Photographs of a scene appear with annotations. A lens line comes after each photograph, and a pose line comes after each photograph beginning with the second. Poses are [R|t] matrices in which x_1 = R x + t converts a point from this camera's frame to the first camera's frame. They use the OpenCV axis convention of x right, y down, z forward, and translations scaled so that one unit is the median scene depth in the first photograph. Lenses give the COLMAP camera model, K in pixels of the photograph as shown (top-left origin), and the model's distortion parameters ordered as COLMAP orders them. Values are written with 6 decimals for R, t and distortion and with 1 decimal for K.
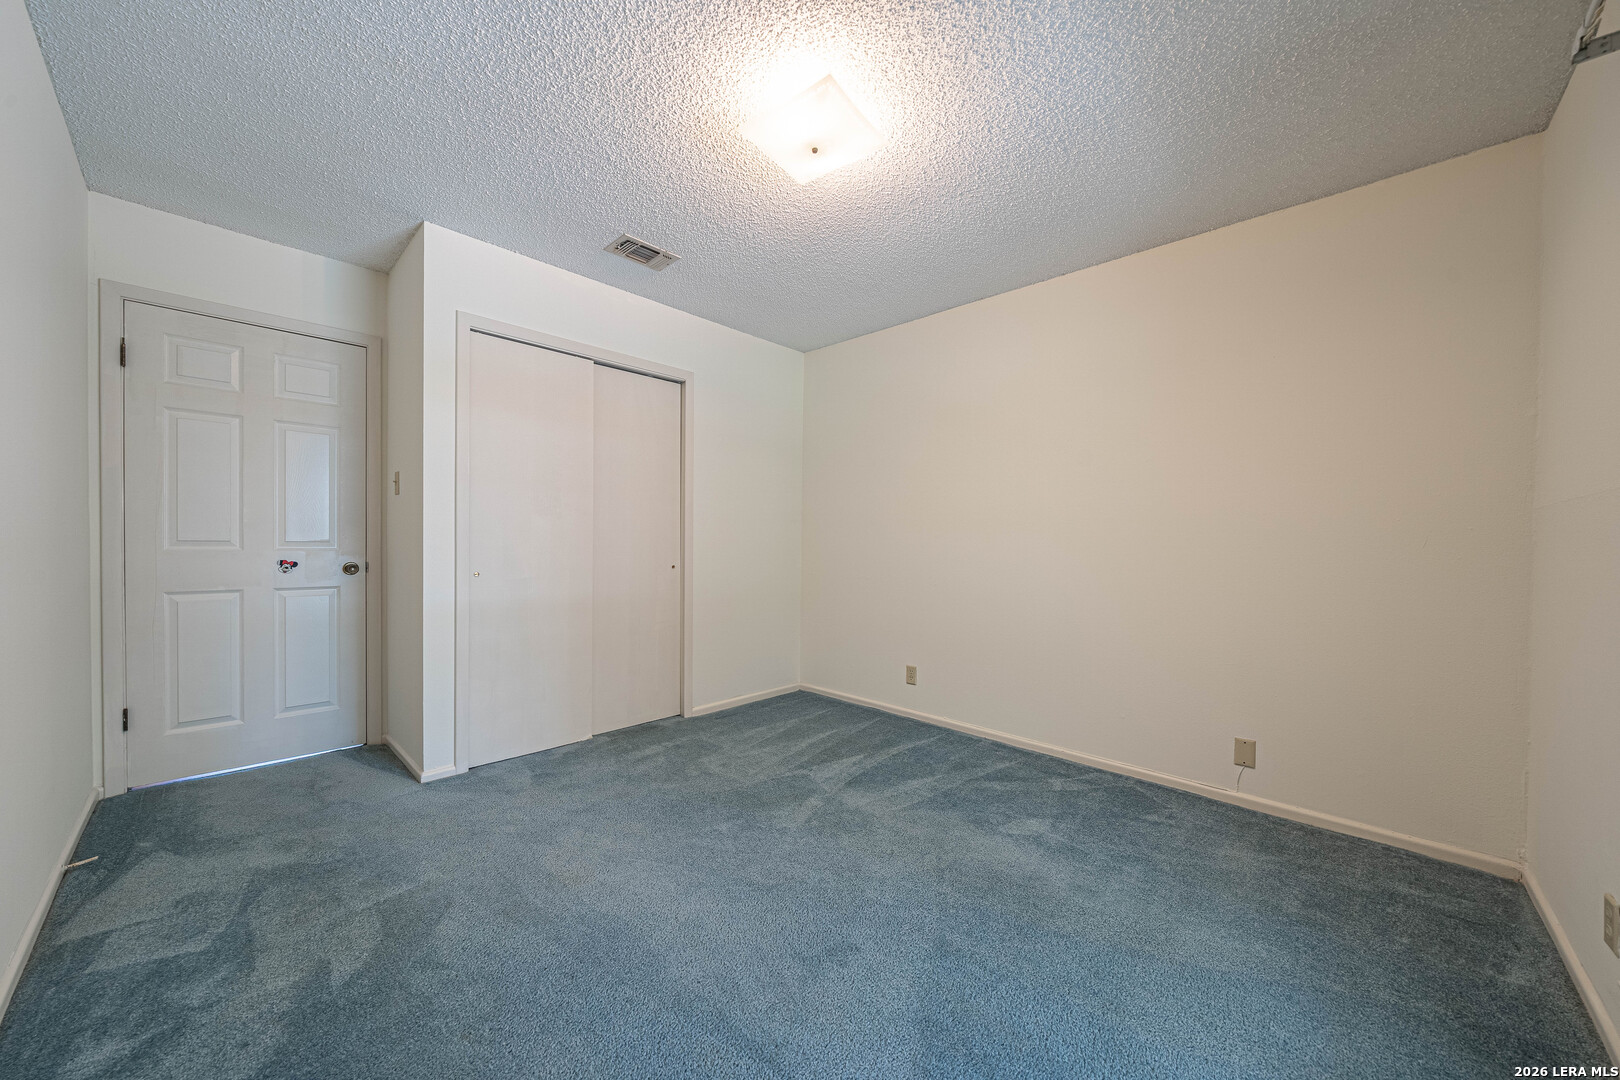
lens RADIAL K [[599.6, 0, 805.2], [0, 599.6, 544.0], [0, 0, 1]] dist [-0.005571, -0.000181]
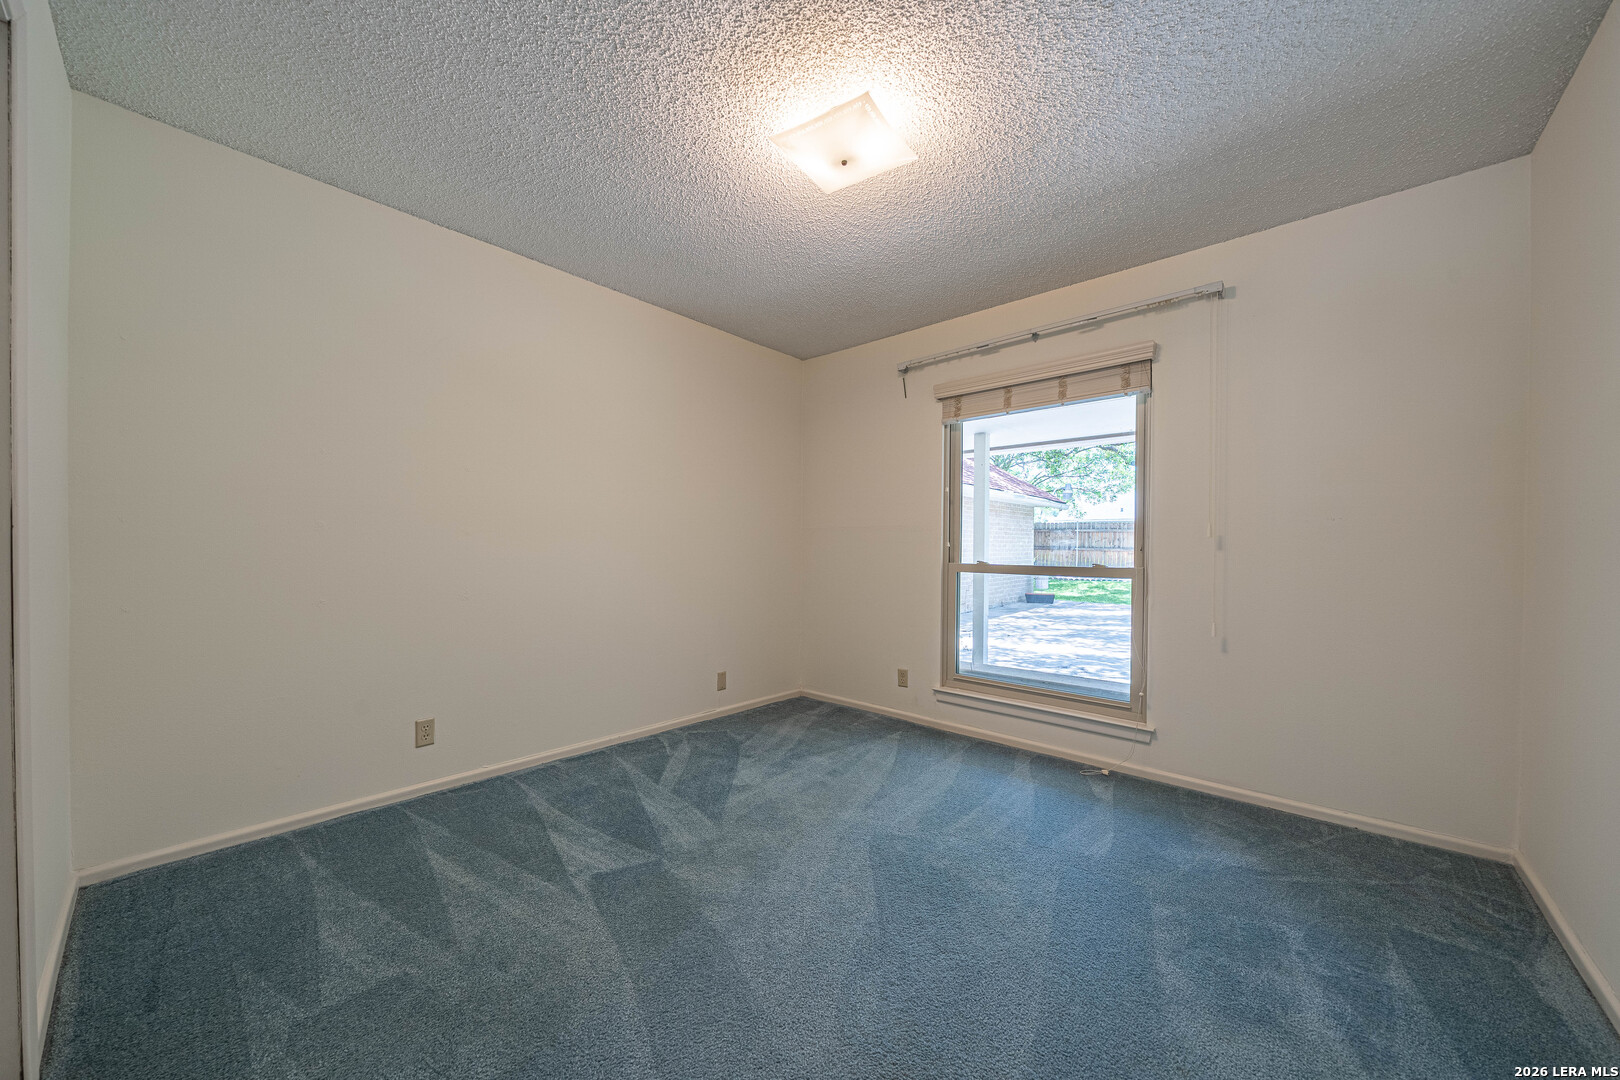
lens RADIAL K [[599.6, 0, 806.0], [0, 599.6, 538.6], [0, 0, 1]] dist [-0.005571, -0.000181]
pose [[-0.062695, -0.001613, 0.998031, -0.654790], [-0.001278, 0.999998, 0.001536, -0.008153], [-0.998032, -0.001180, -0.062697, 0.736764]]
